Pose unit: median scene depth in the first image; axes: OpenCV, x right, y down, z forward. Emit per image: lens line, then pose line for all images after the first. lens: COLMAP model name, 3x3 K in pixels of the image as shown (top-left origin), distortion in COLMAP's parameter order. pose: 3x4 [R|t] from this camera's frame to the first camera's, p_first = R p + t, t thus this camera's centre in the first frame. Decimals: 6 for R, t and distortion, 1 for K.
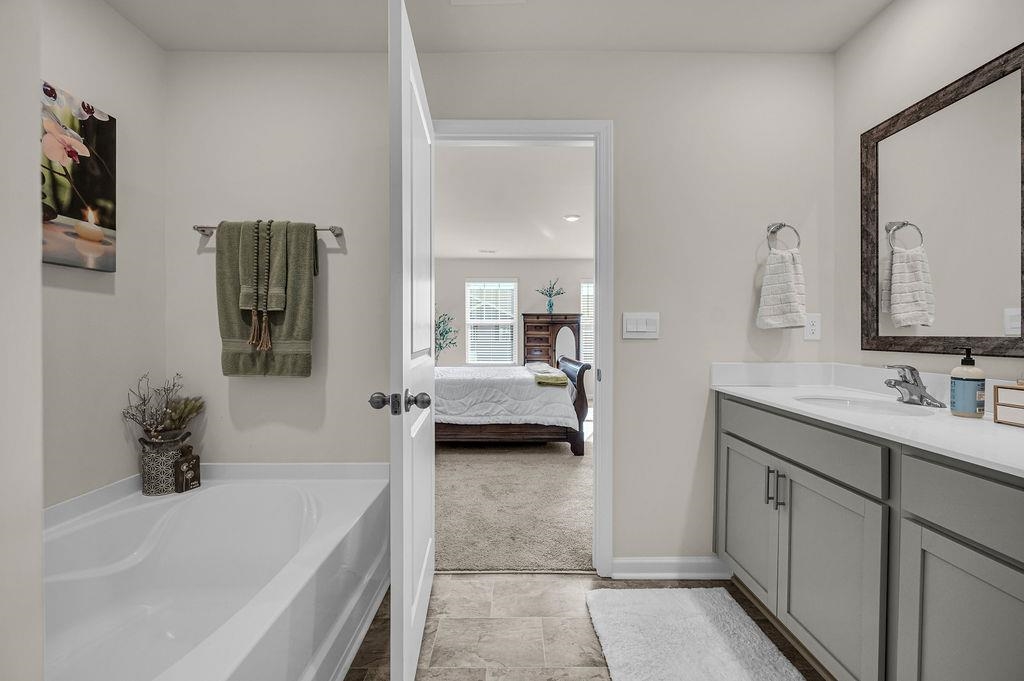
lens RADIAL K [[399.3, 0, 512.0], [0, 399.3, 340.5], [0, 0, 1]] dist [-0.001439, -0.000195]
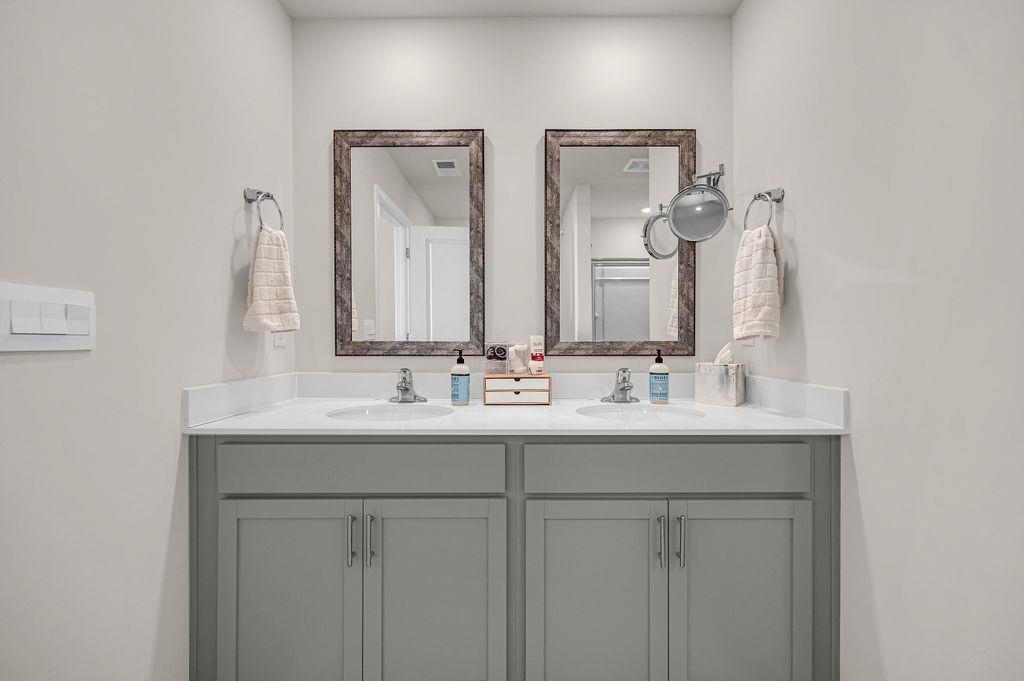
lens RADIAL K [[413.6, 0, 505.8], [0, 413.6, 339.4], [0, 0, 1]] dist [0.000638, 0.000203]
pose [[0.006641, -0.003504, 0.999972, -0.137179], [0.014938, 0.999883, 0.003404, -0.014704], [-0.999866, 0.014915, 0.006692, 0.705755]]
